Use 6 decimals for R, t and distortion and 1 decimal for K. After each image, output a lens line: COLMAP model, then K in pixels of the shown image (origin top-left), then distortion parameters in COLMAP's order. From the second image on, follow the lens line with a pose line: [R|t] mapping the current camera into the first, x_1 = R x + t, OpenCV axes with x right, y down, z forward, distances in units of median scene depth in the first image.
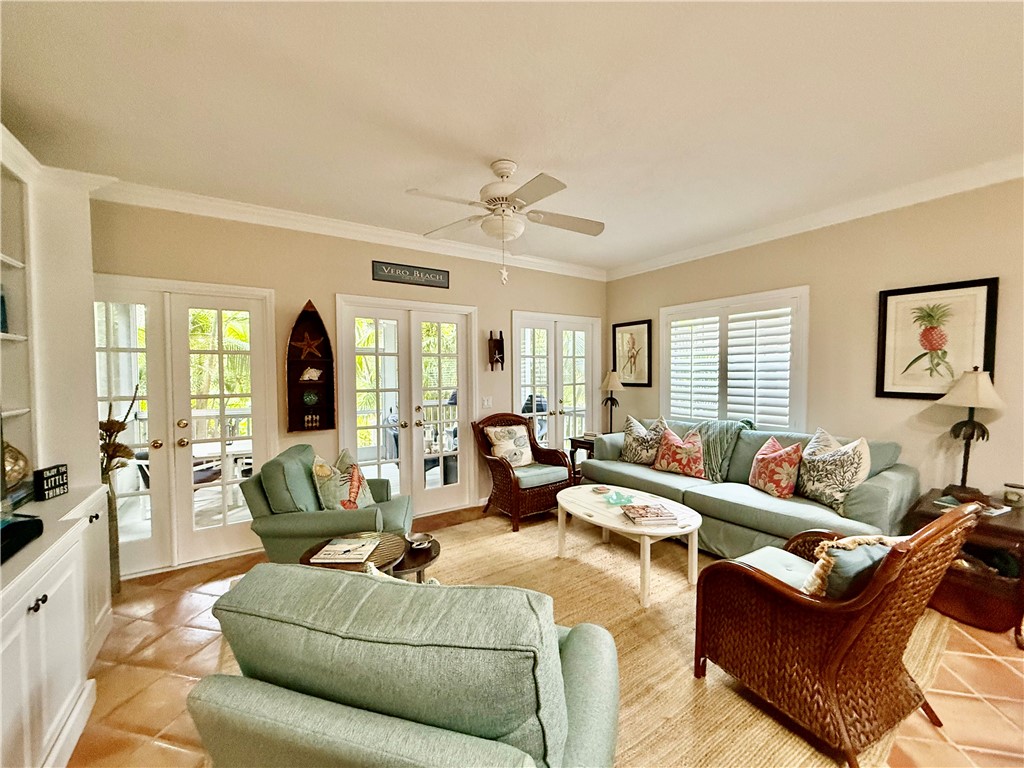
lens RADIAL K [[407.3, 0, 509.7], [0, 407.3, 384.4], [0, 0, 1]] dist [-0.000935, -0.000043]
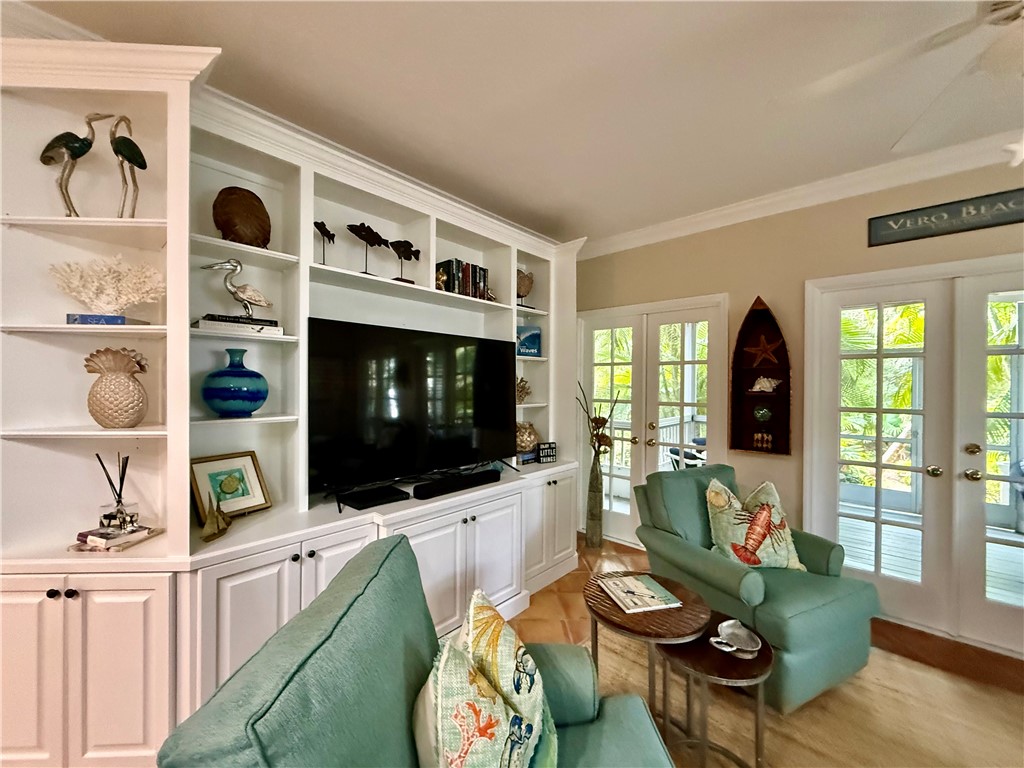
lens RADIAL K [[407.3, 0, 509.7], [0, 407.3, 384.4], [0, 0, 1]] dist [-0.000935, -0.000043]
pose [[0.255903, 0.011401, -0.966635, 0.214736], [-0.037966, 0.999278, 0.001735, -0.008243], [0.965957, 0.036256, 0.256151, 0.325200]]
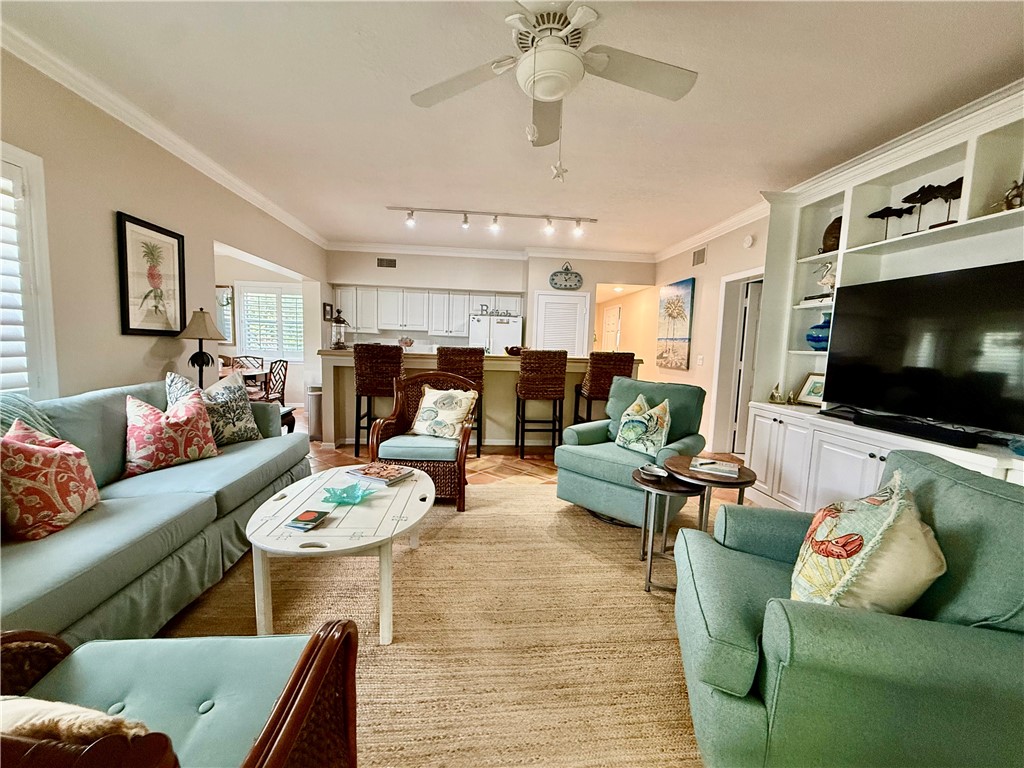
lens RADIAL K [[407.3, 0, 509.7], [0, 407.3, 384.4], [0, 0, 1]] dist [-0.000935, -0.000043]
pose [[-0.882648, -0.070881, 0.464660, -0.252375], [-0.014225, 0.992140, 0.124324, 0.016771], [-0.469820, 0.103125, -0.876718, 1.411463]]
